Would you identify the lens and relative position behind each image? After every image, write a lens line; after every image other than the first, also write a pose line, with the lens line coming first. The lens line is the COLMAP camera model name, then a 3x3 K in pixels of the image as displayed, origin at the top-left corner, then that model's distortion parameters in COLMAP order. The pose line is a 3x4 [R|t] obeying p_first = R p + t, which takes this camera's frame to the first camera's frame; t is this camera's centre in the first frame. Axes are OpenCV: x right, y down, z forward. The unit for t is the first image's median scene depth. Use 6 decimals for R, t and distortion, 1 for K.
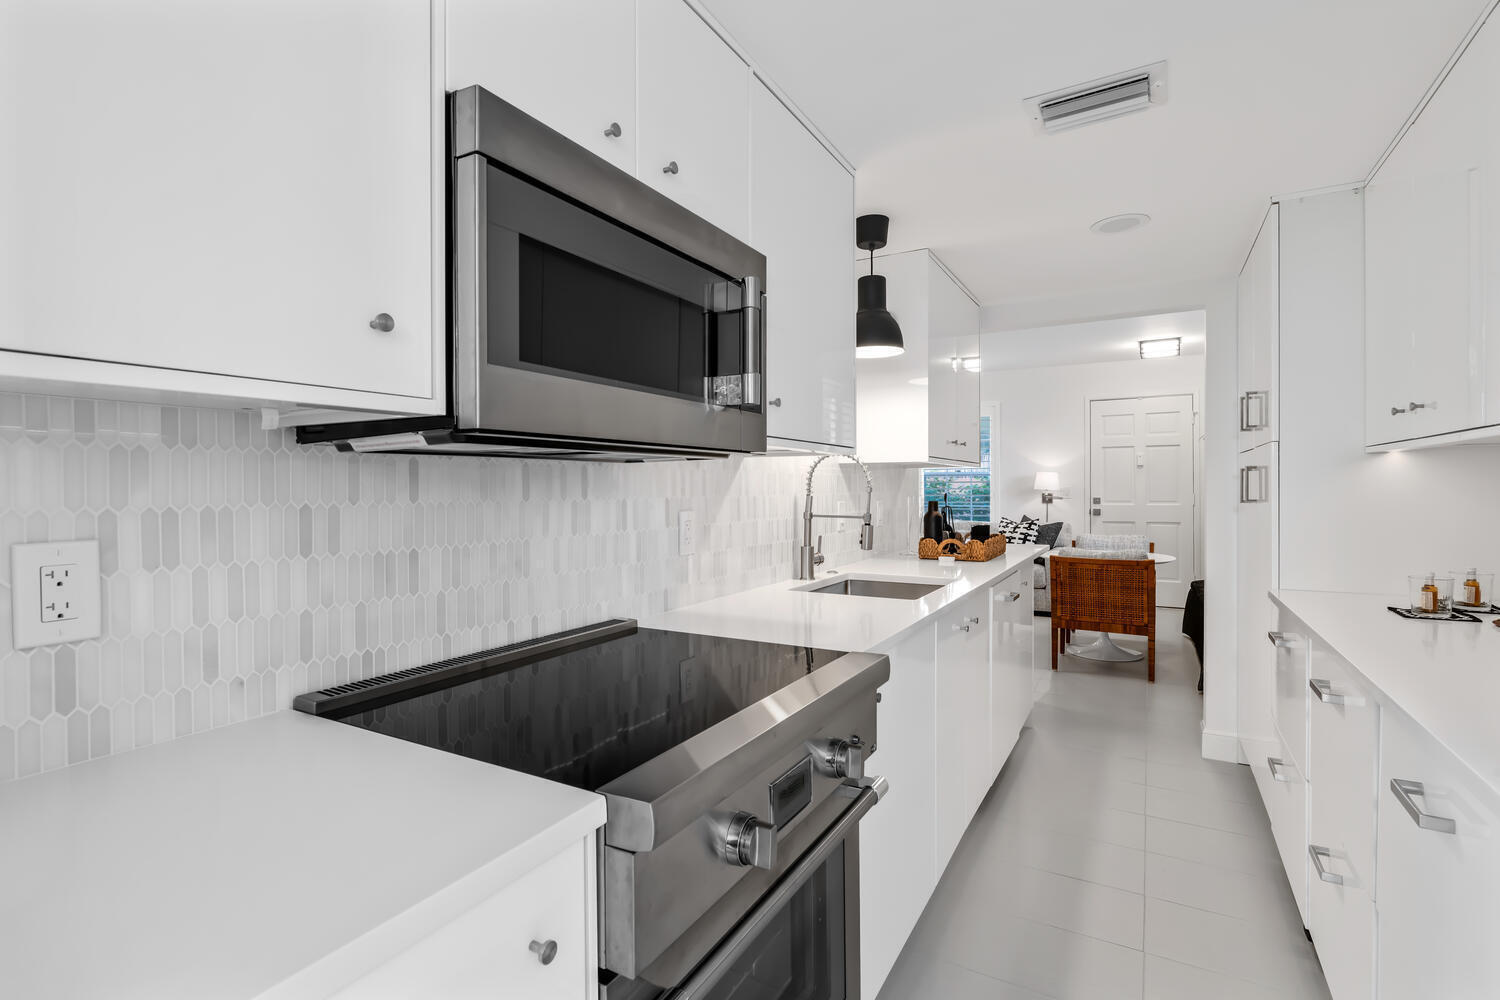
lens RADIAL K [[684.6, 0, 752.0], [0, 684.6, 494.4], [0, 0, 1]] dist [0.000478, 0.000060]
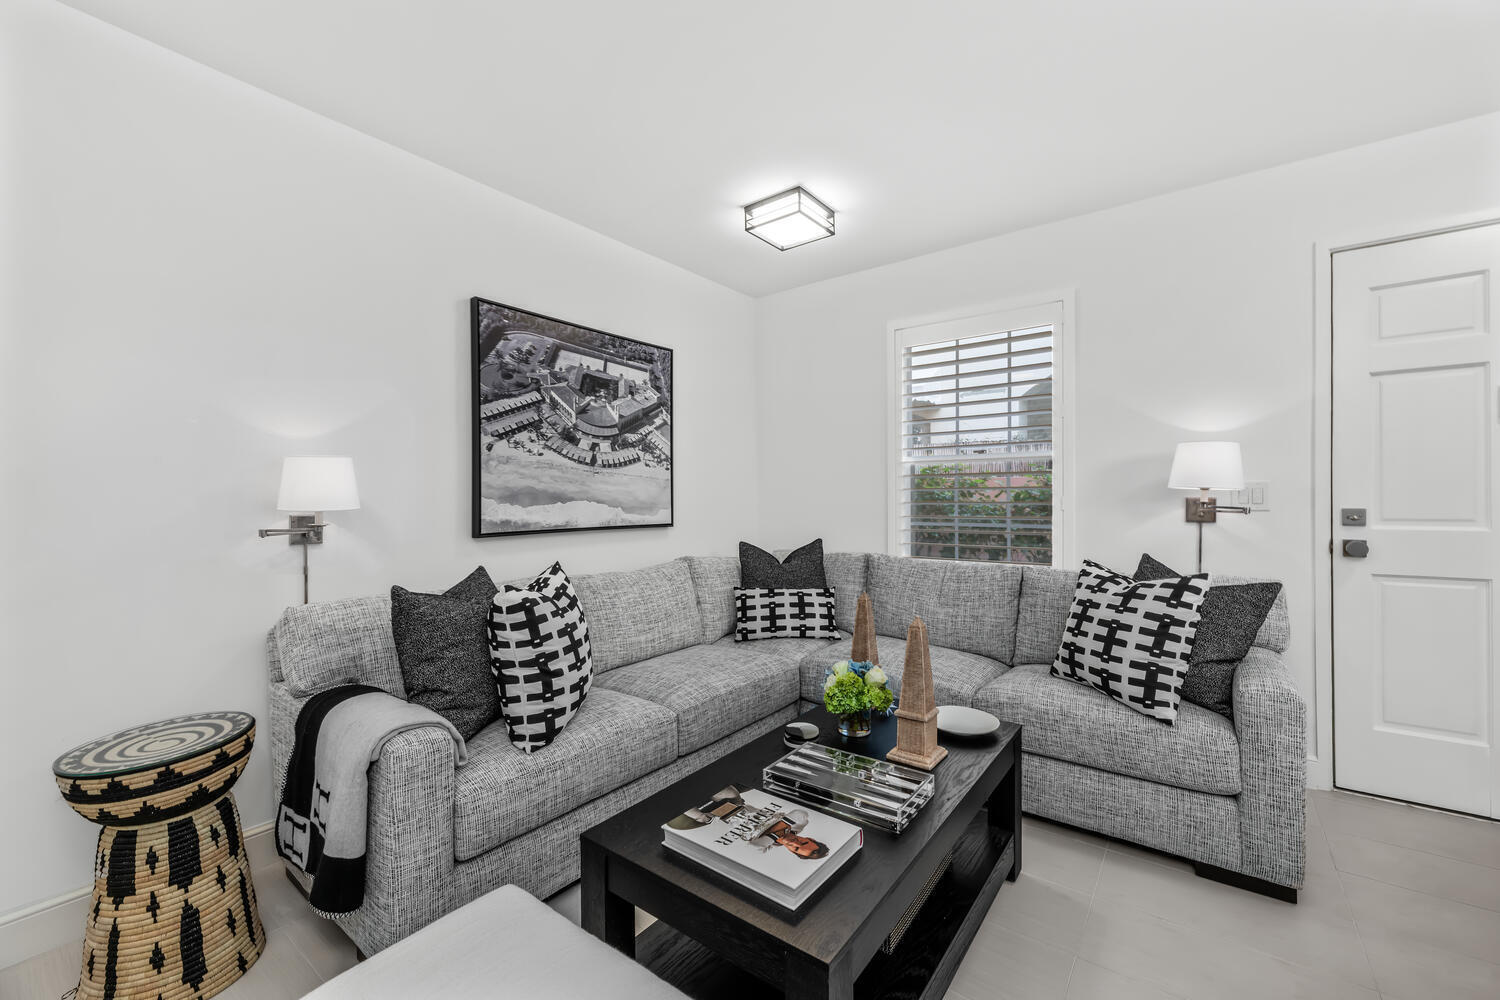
lens RADIAL K [[623.0, 0, 755.0], [0, 623.0, 506.1], [0, 0, 1]] dist [0.003644, 0.000161]
pose [[0.993965, -0.001467, -0.109687, 0.217964], [0.001778, 0.999995, 0.002737, 0.001595], [0.109683, -0.002916, 0.993962, 0.627479]]
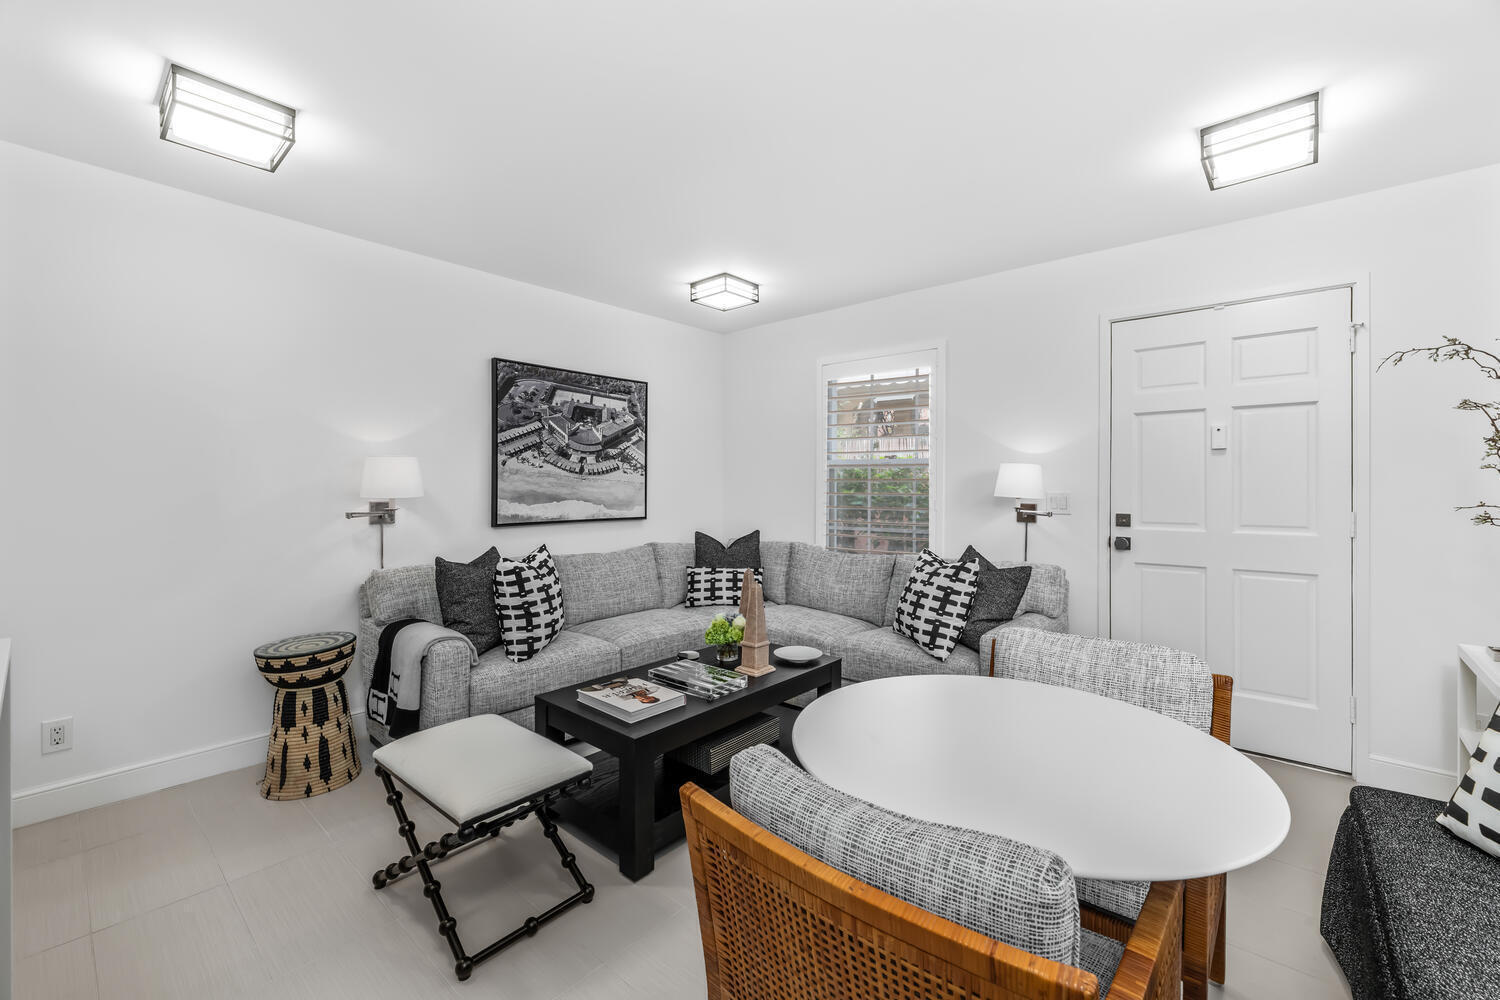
lens RADIAL K [[623.0, 0, 741.1], [0, 623.0, 493.4], [0, 0, 1]] dist [0.003644, 0.000161]
pose [[0.982306, 0.006951, -0.187154, 0.314930], [-0.006771, 0.999976, 0.001601, -0.009275], [0.187161, -0.000306, 0.982329, 0.500682]]
